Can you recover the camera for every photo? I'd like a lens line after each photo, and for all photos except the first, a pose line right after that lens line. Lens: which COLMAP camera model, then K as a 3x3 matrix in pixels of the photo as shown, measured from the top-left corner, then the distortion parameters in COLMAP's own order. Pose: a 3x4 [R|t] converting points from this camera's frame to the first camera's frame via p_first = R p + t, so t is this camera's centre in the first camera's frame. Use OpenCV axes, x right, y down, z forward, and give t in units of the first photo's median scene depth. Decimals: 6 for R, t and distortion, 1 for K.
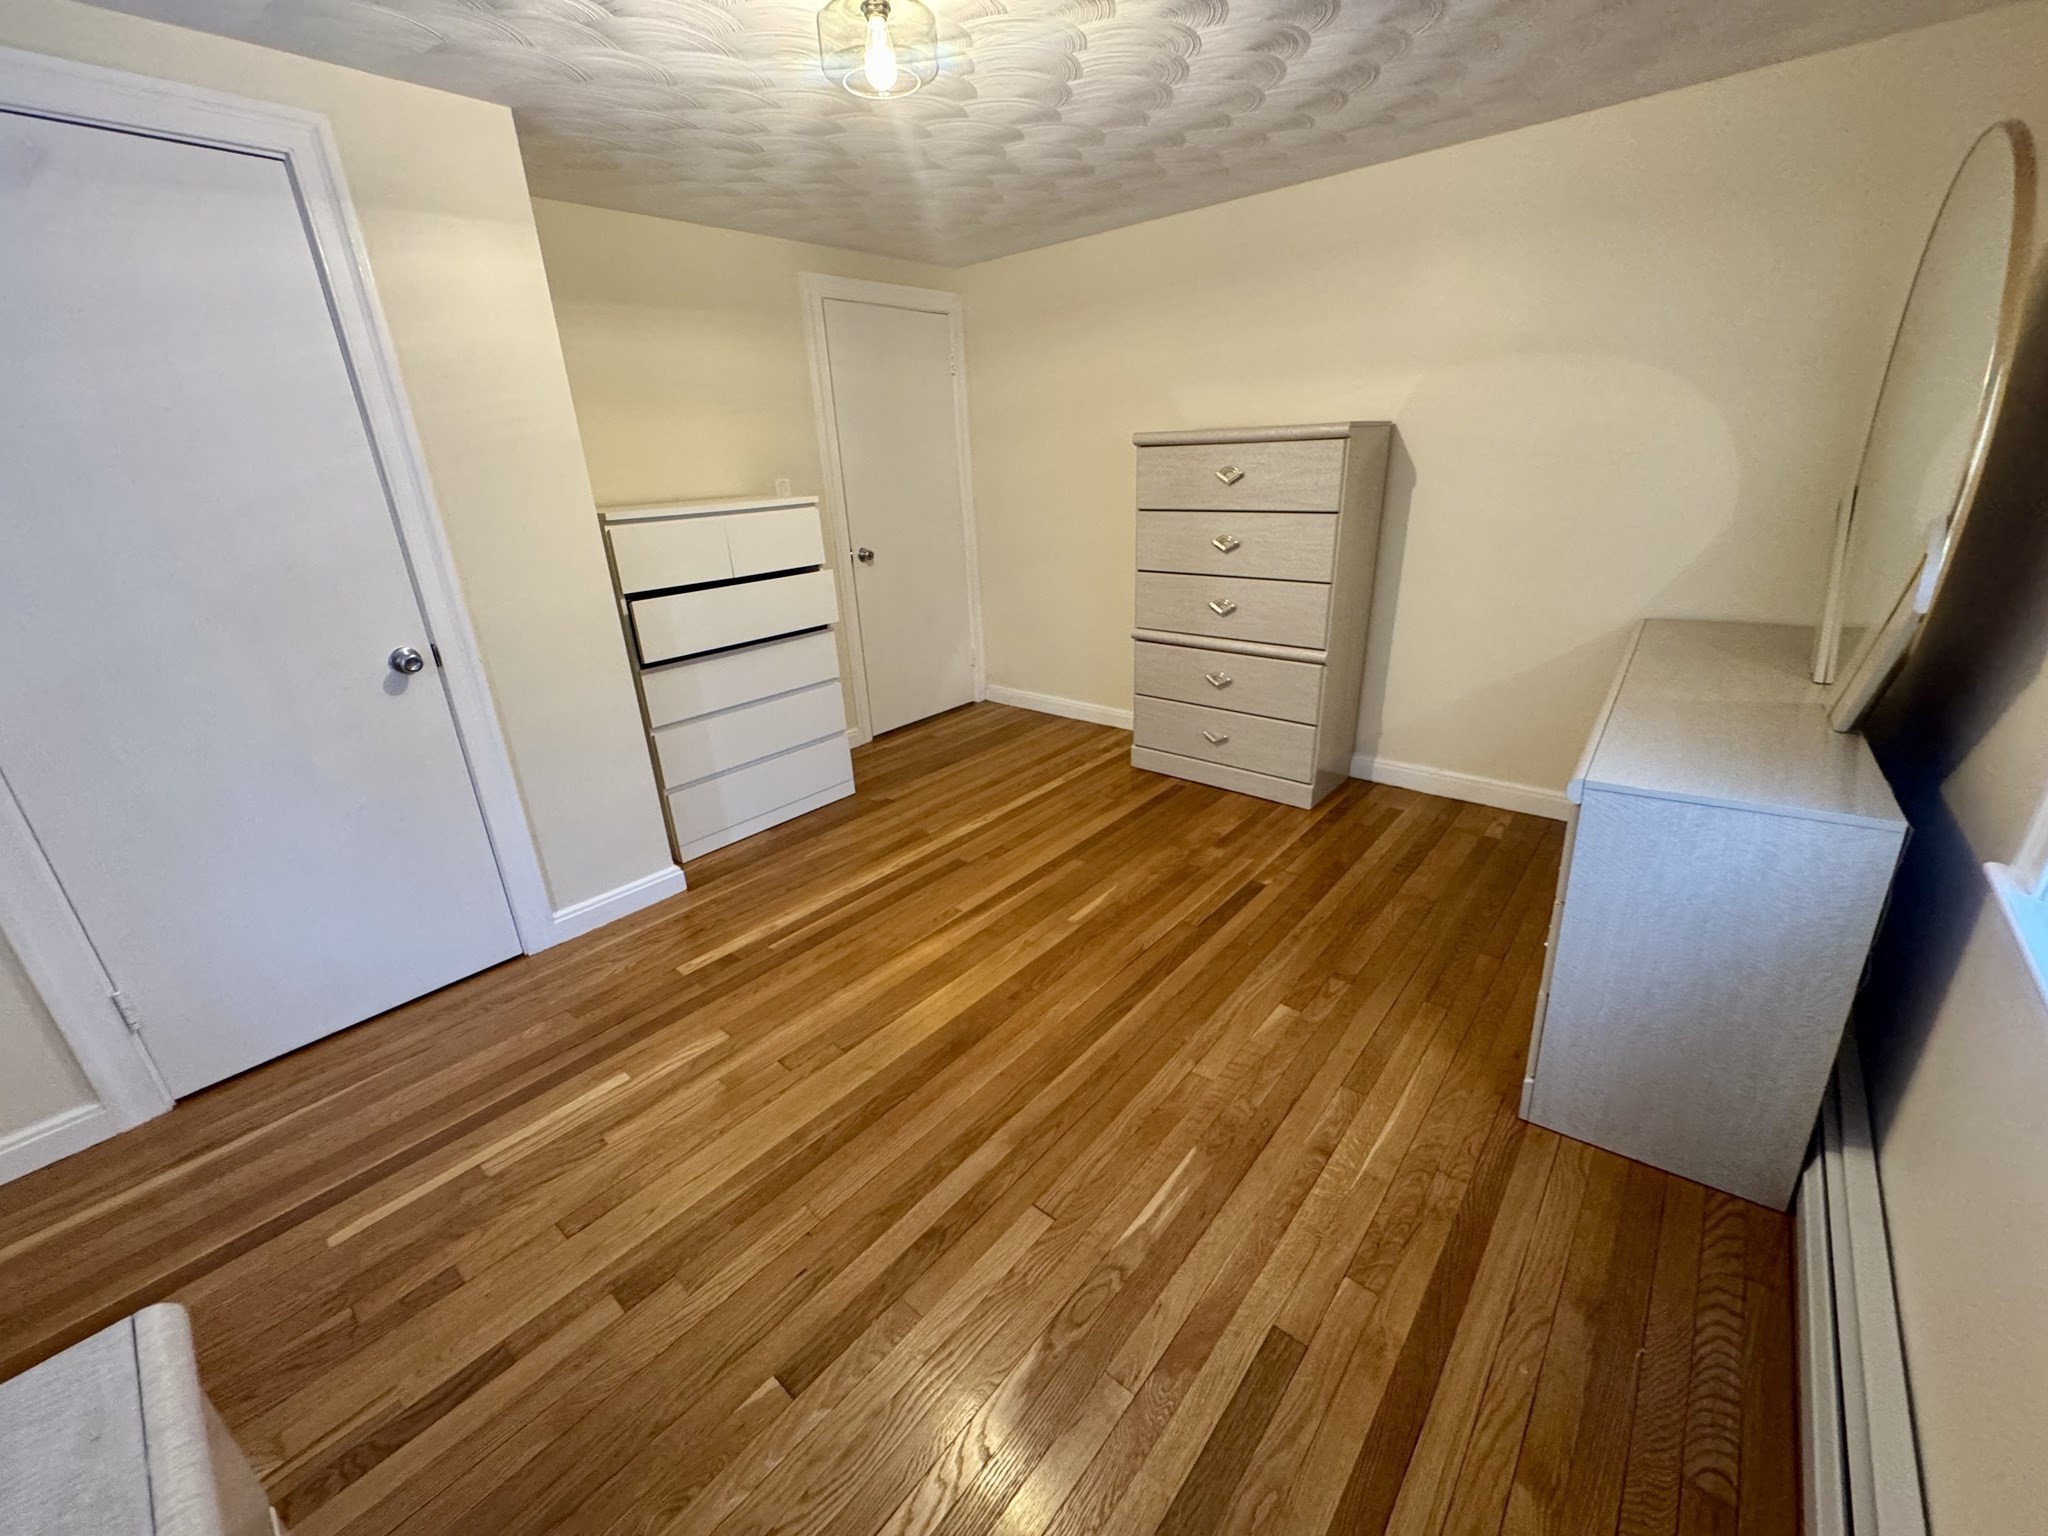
lens RADIAL K [[809.5, 0, 1019.1], [0, 809.5, 759.3], [0, 0, 1]] dist [-0.001486, 0.000503]
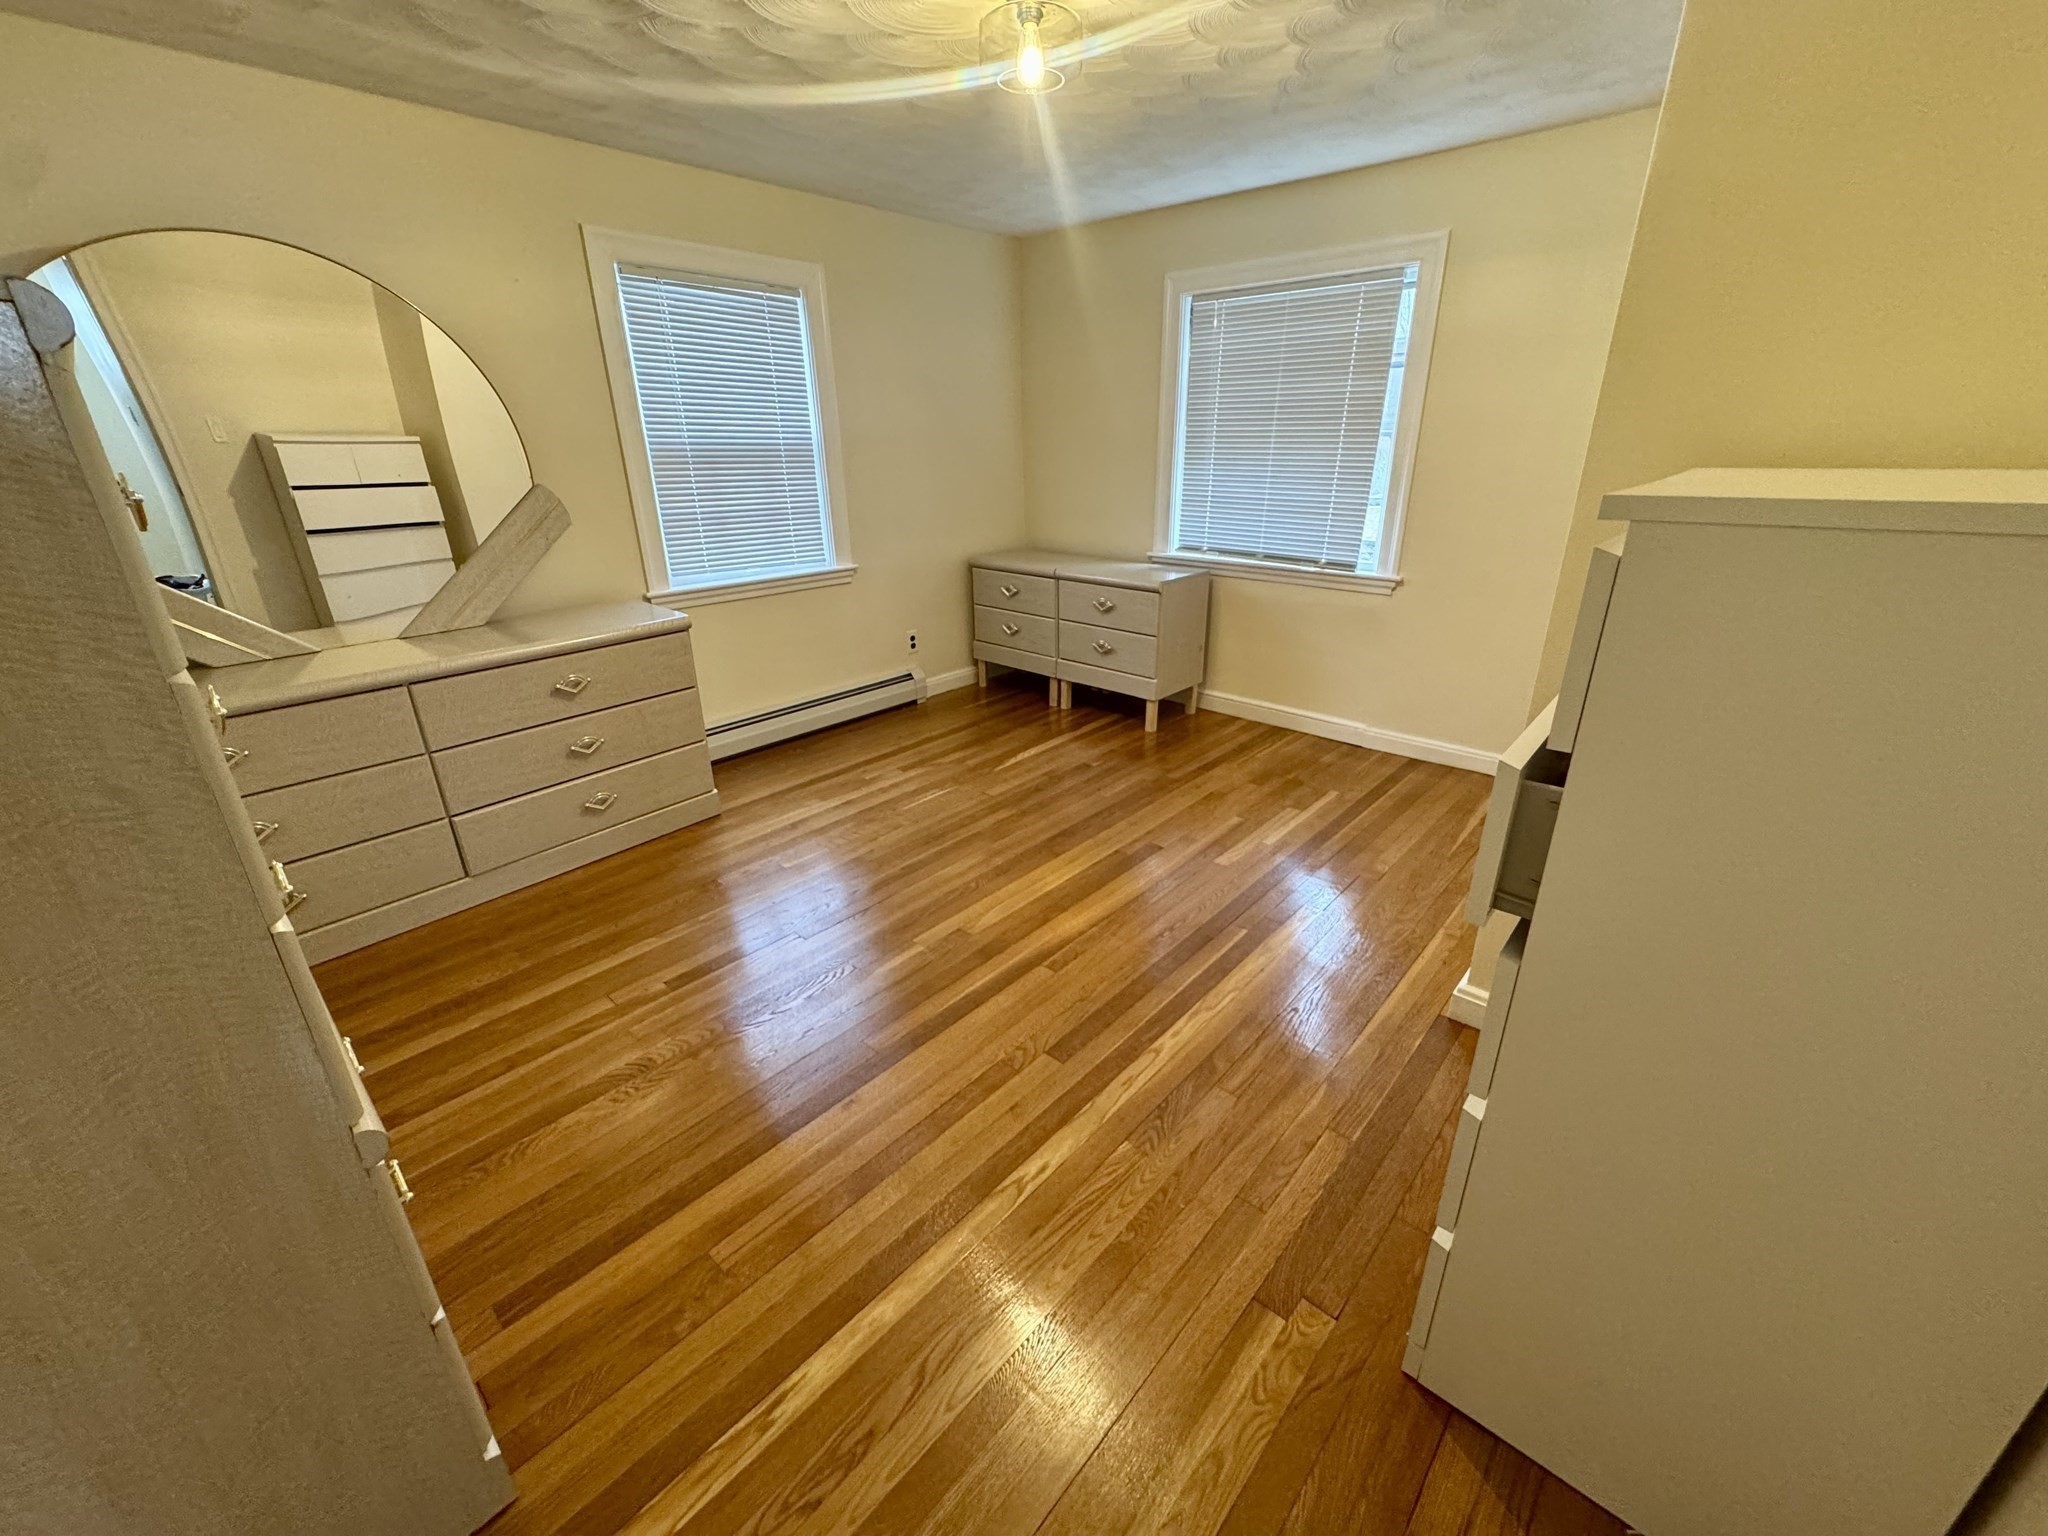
lens RADIAL K [[809.5, 0, 1020.5], [0, 809.5, 763.5], [0, 0, 1]] dist [-0.001486, 0.000503]
pose [[-0.997651, 0.048143, 0.048722, -0.096074], [0.068411, 0.735554, 0.674003, -0.524620], [-0.003389, 0.675753, -0.737120, 1.461172]]
